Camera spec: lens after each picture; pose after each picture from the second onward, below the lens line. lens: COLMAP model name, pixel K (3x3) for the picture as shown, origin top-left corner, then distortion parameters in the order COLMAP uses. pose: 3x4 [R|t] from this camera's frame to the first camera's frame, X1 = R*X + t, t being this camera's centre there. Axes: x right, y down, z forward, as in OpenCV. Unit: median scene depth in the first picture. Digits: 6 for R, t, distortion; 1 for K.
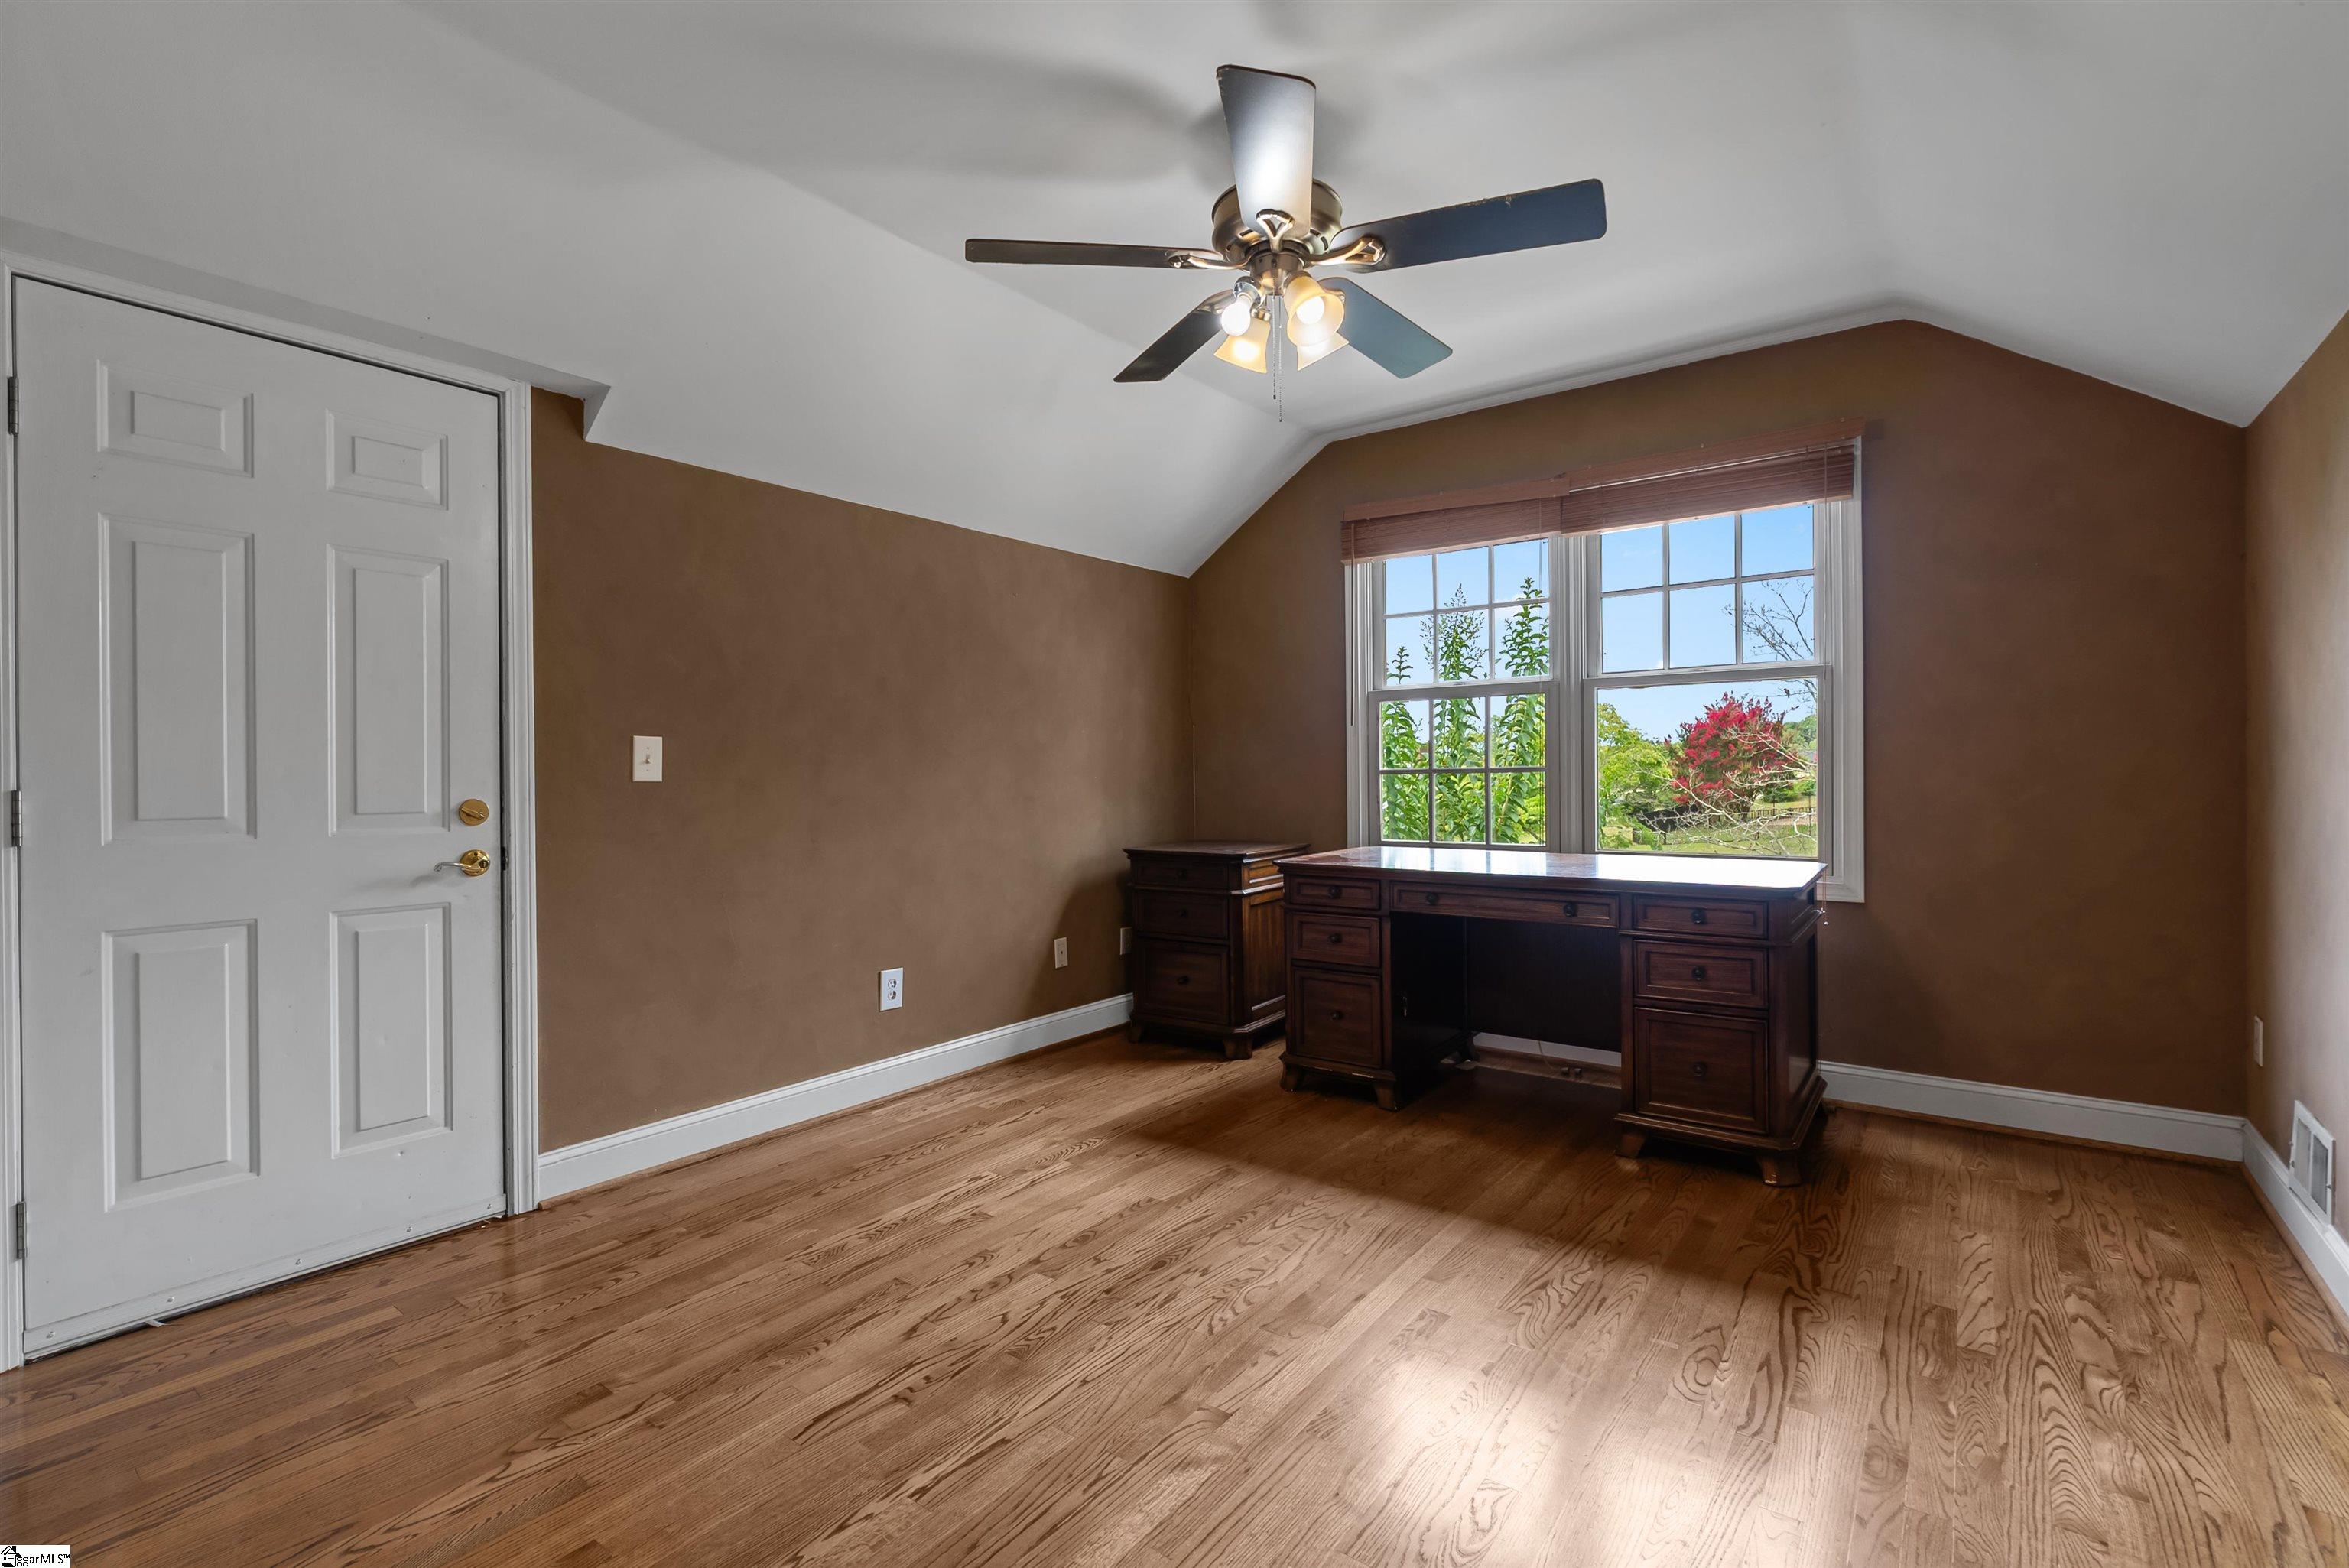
lens RADIAL K [[1067.1, 0, 1171.9], [0, 1067.1, 777.5], [0, 0, 1]] dist [-0.015375, 0.000145]
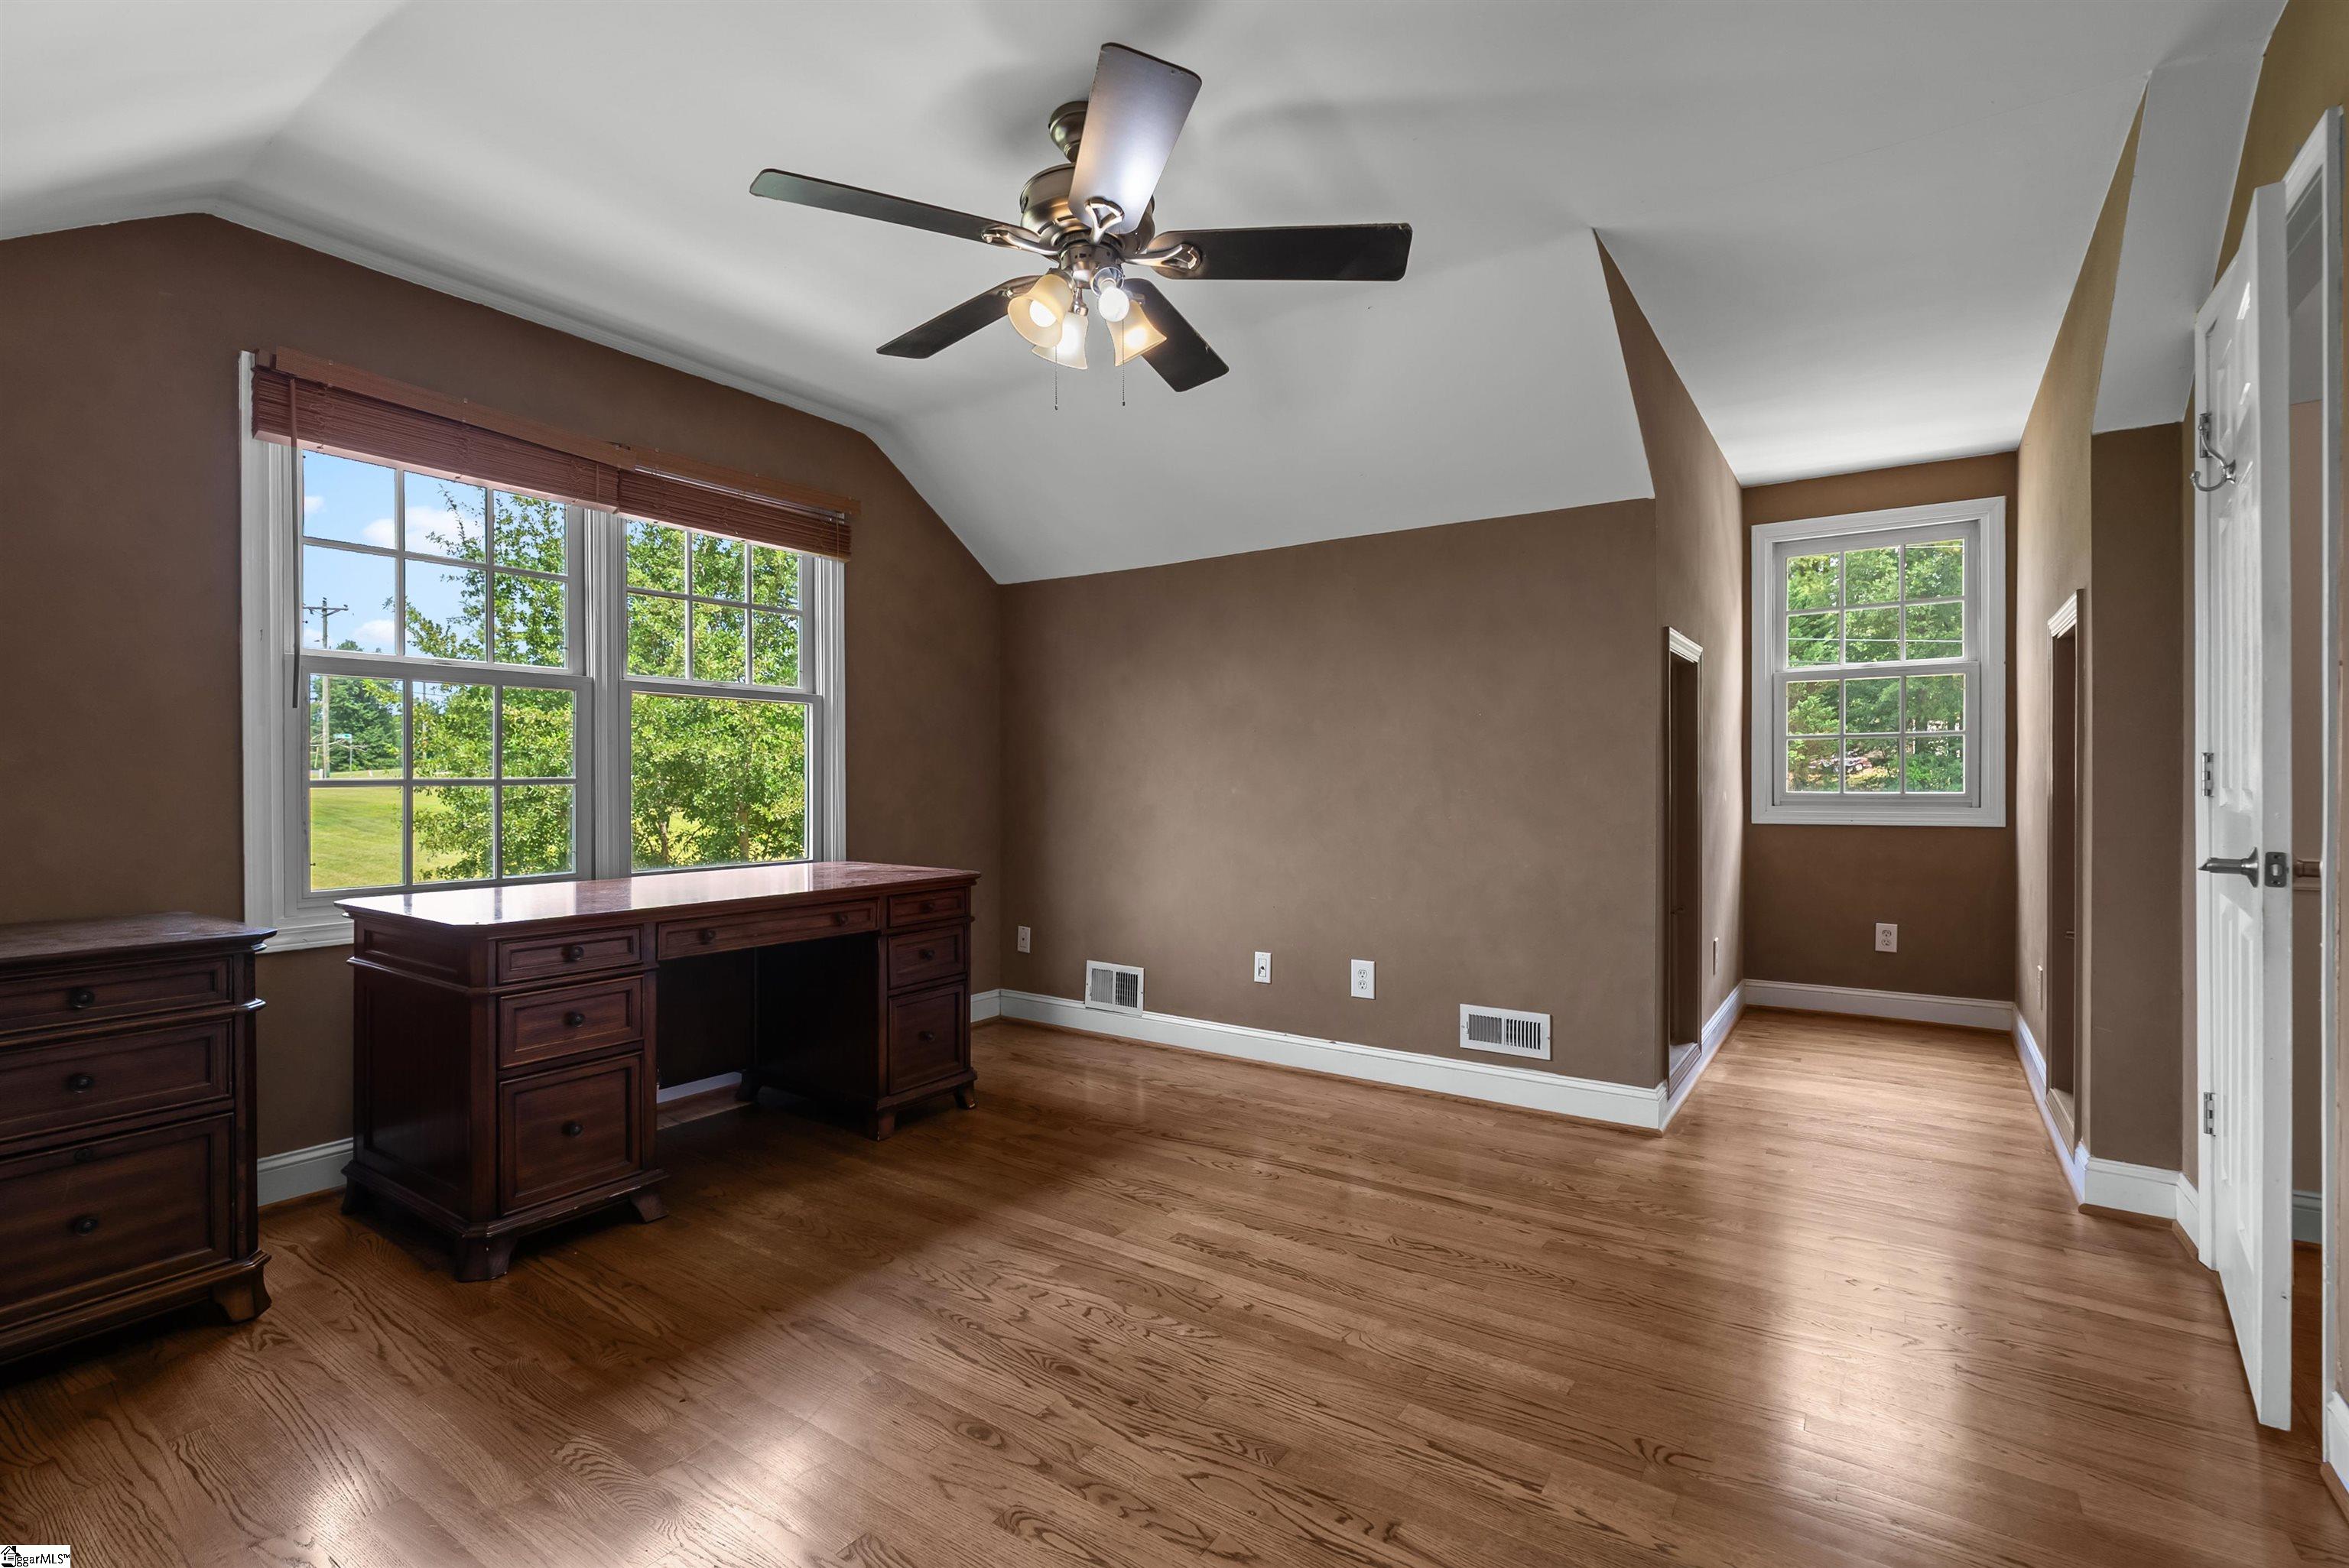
lens RADIAL K [[1069.9, 0, 1176.9], [0, 1069.9, 787.1], [0, 0, 1]] dist [-0.015292, 0.005515]
pose [[-0.060751, 0.003959, 0.998145, -0.727551], [0.004916, 0.999981, -0.003667, 0.003363], [-0.998141, 0.004685, -0.060769, 0.820332]]
